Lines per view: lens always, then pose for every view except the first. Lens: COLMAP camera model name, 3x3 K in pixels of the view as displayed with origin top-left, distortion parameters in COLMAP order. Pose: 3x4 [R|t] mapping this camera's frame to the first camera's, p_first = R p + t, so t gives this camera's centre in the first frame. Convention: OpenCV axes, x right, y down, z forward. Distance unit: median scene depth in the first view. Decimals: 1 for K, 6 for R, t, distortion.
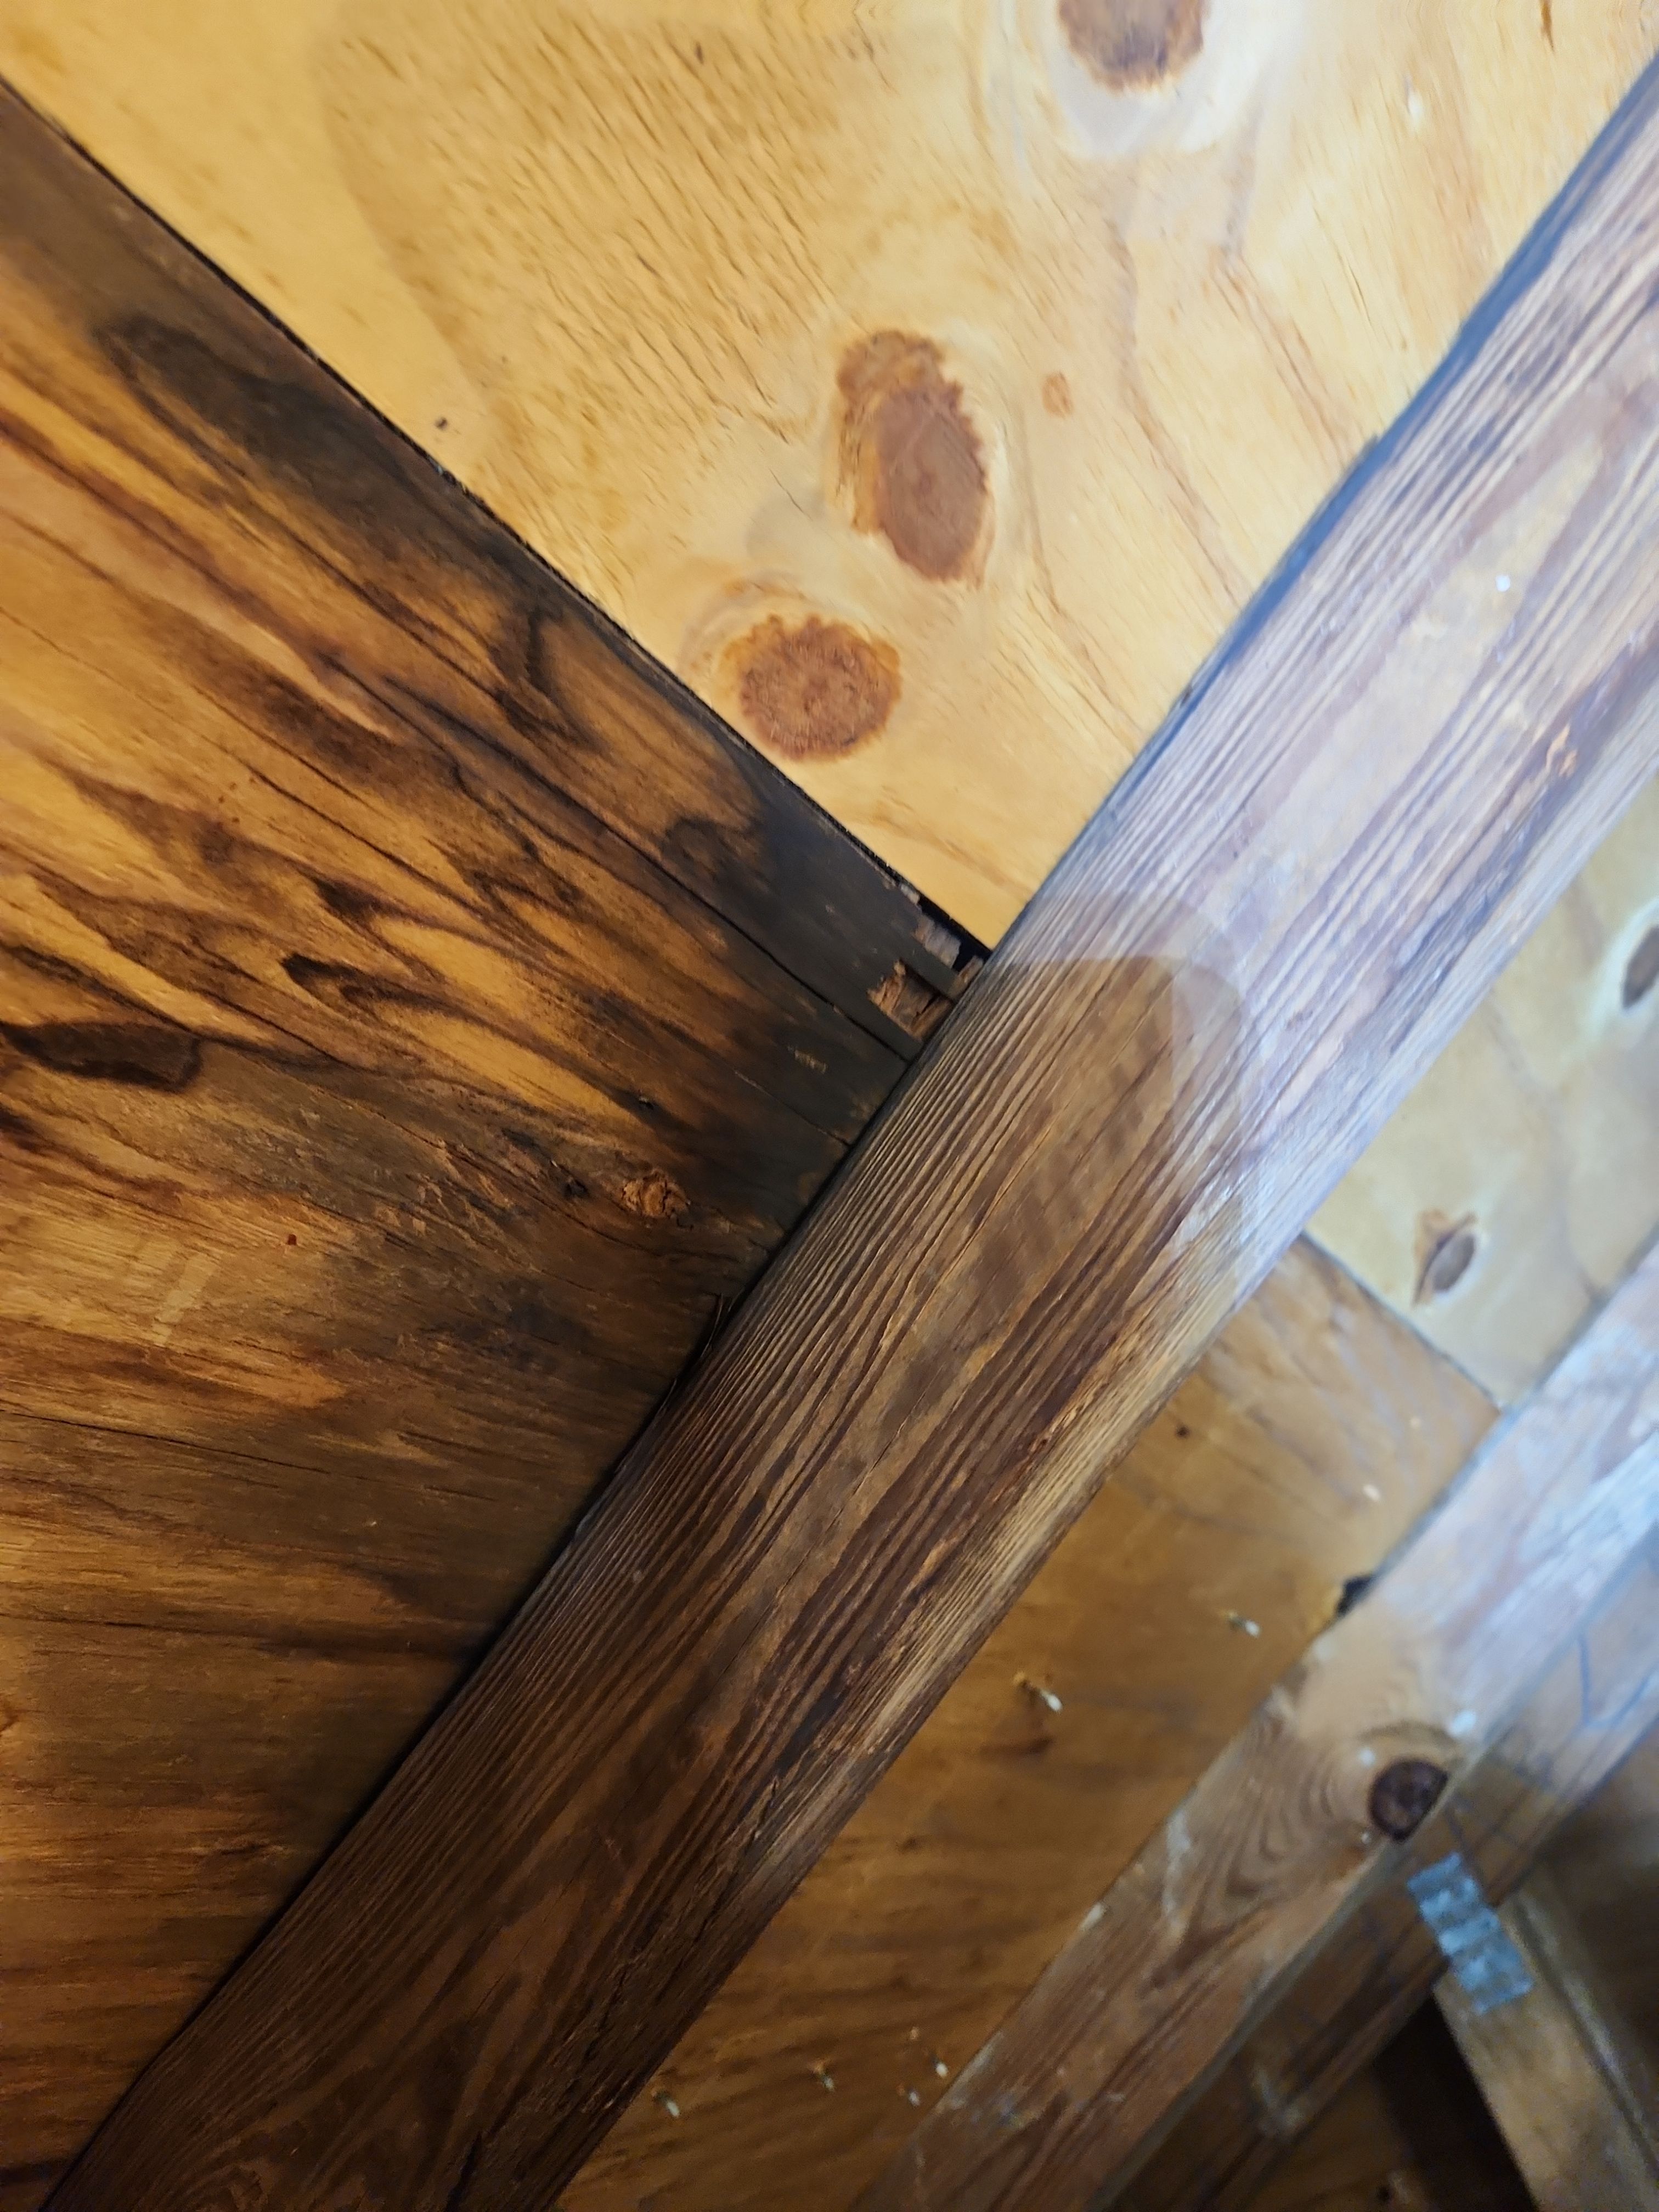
lens RADIAL K [[1665.2, 0, 839.8], [0, 1665.2, 1116.9], [0, 0, 1]] dist [0.070754, -0.112907]
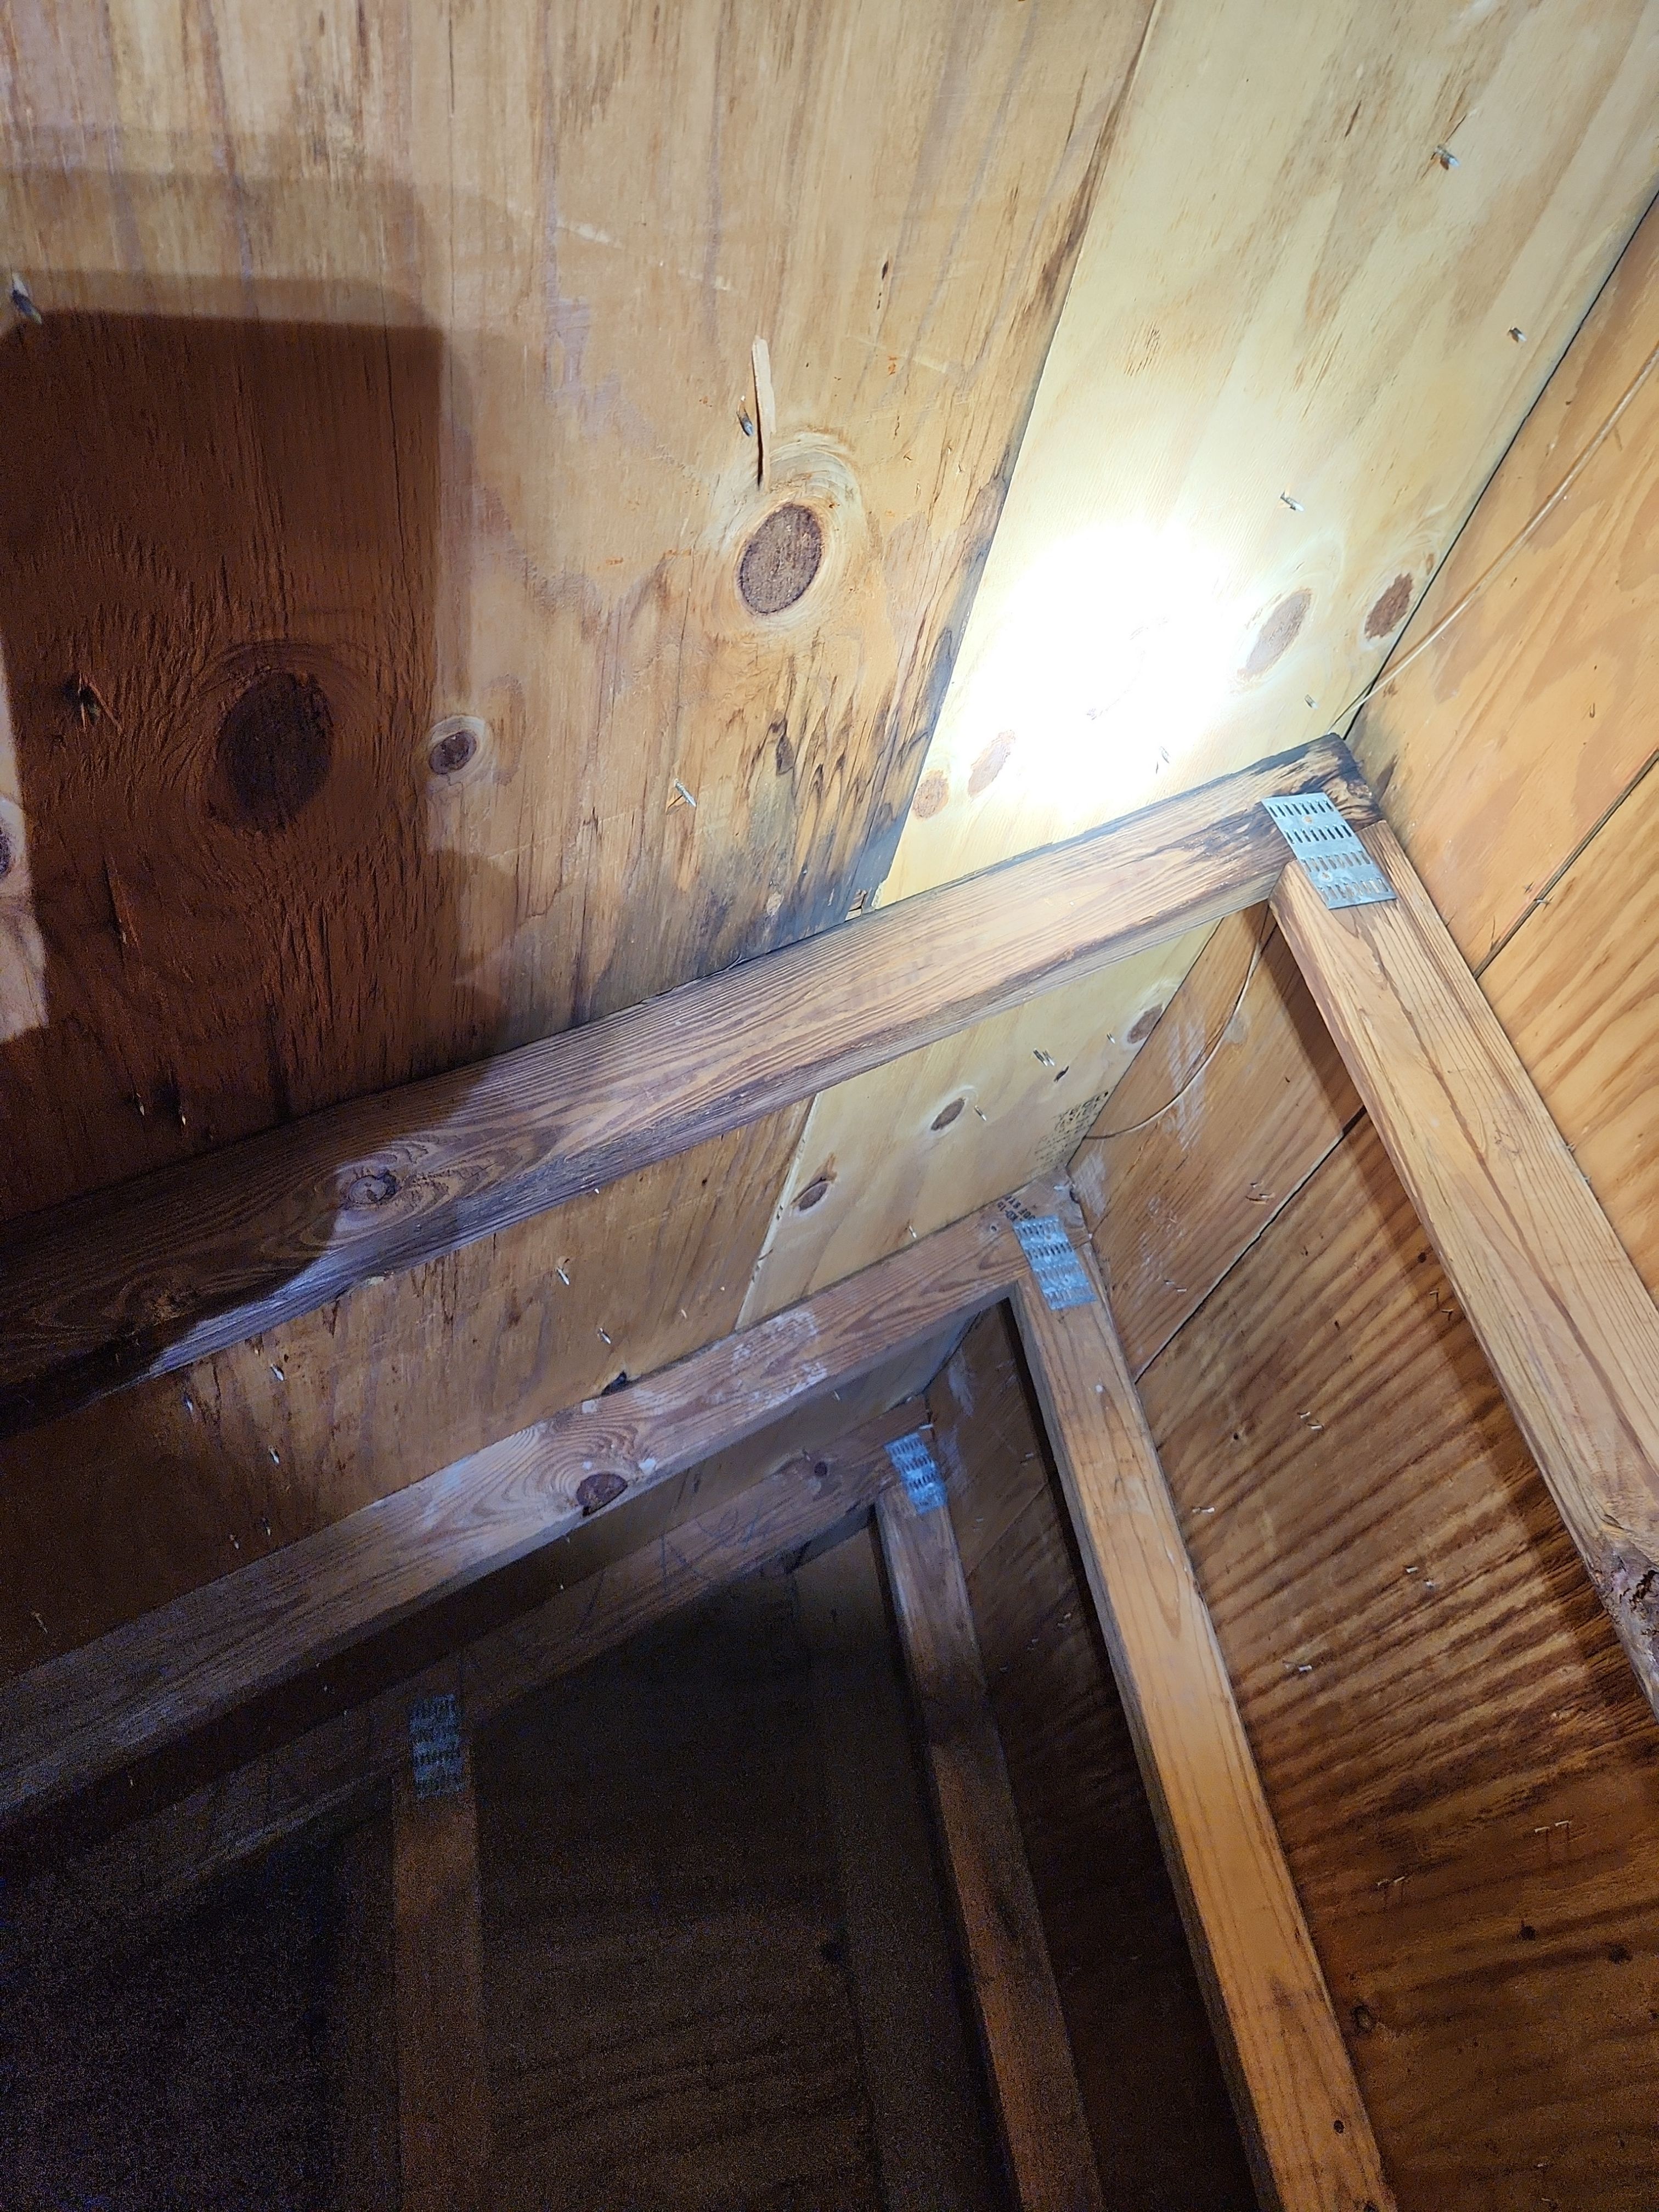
lens RADIAL K [[1665.2, 0, 839.8], [0, 1665.2, 1116.9], [0, 0, 1]] dist [0.070754, -0.112907]
pose [[0.713641, 0.533885, 0.453523, -1.140728], [-0.439625, 0.845383, -0.303410, 1.180031], [-0.545387, 0.017146, 0.838009, -1.411026]]
